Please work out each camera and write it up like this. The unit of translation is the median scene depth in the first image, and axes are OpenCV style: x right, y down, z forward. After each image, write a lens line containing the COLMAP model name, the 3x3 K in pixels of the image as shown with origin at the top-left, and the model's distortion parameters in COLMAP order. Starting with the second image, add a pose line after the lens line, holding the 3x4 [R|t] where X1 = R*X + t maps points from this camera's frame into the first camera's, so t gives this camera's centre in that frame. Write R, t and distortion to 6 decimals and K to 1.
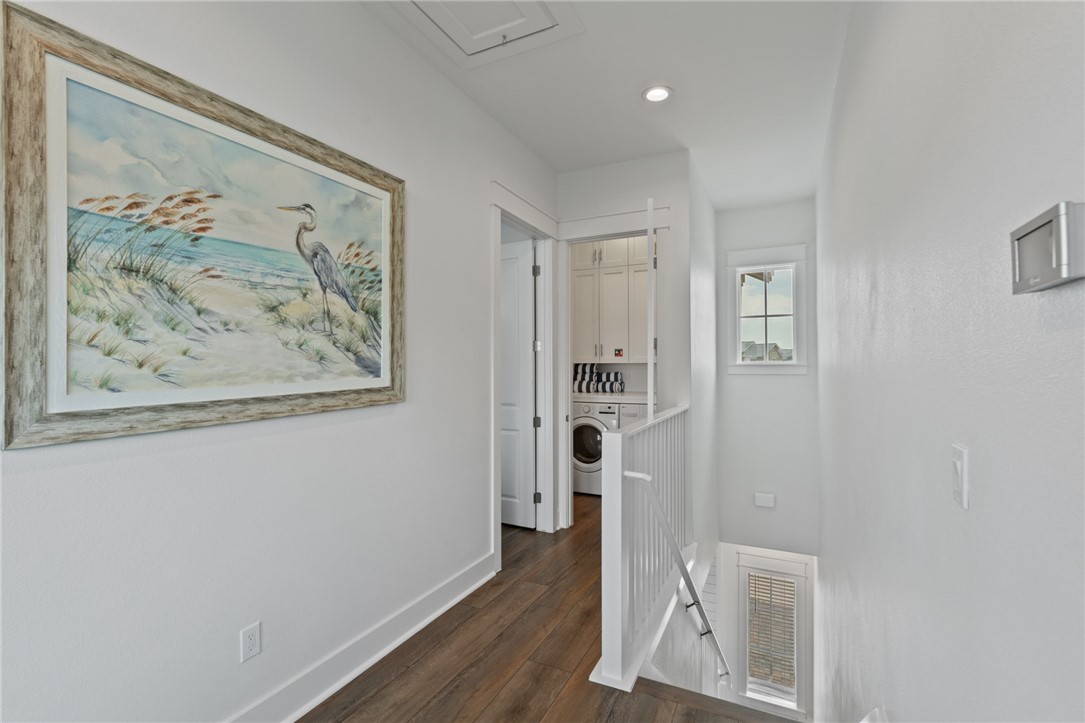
lens RADIAL K [[498.5, 0, 539.2], [0, 498.5, 363.2], [0, 0, 1]] dist [-0.010244, 0.002666]
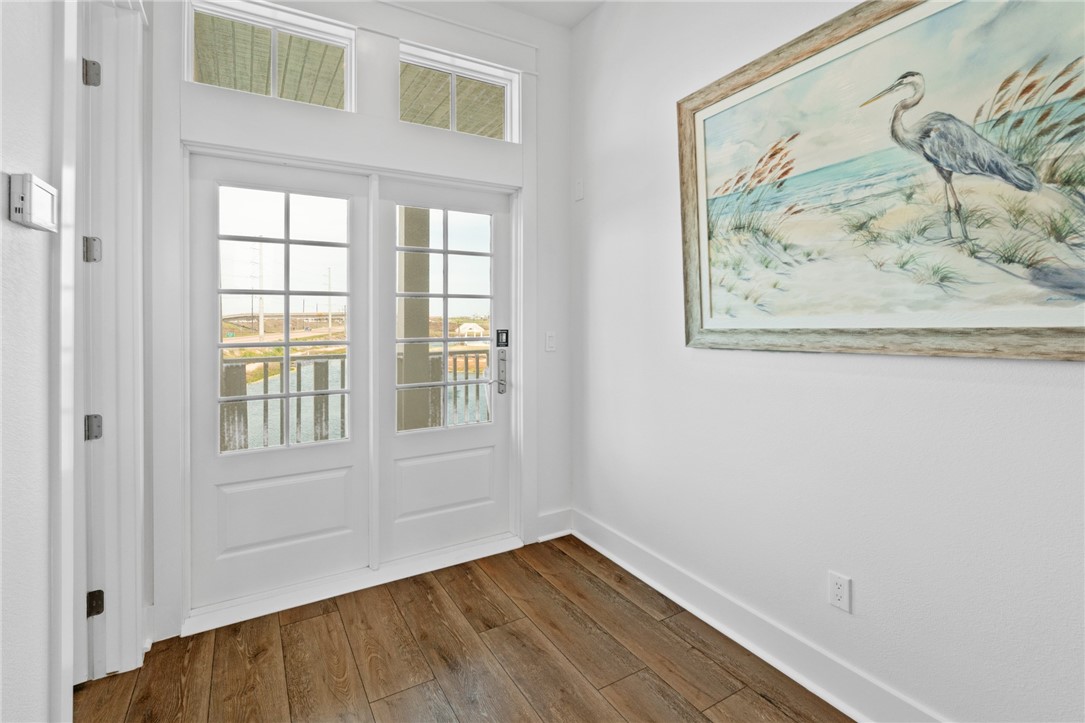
lens RADIAL K [[498.5, 0, 556.8], [0, 498.5, 308.5], [0, 0, 1]] dist [-0.010244, 0.002666]
pose [[-0.526760, -0.003236, -0.850008, 0.484755], [0.018804, 0.999704, -0.015459, 0.036127], [0.849806, -0.024127, -0.526543, 1.044459]]
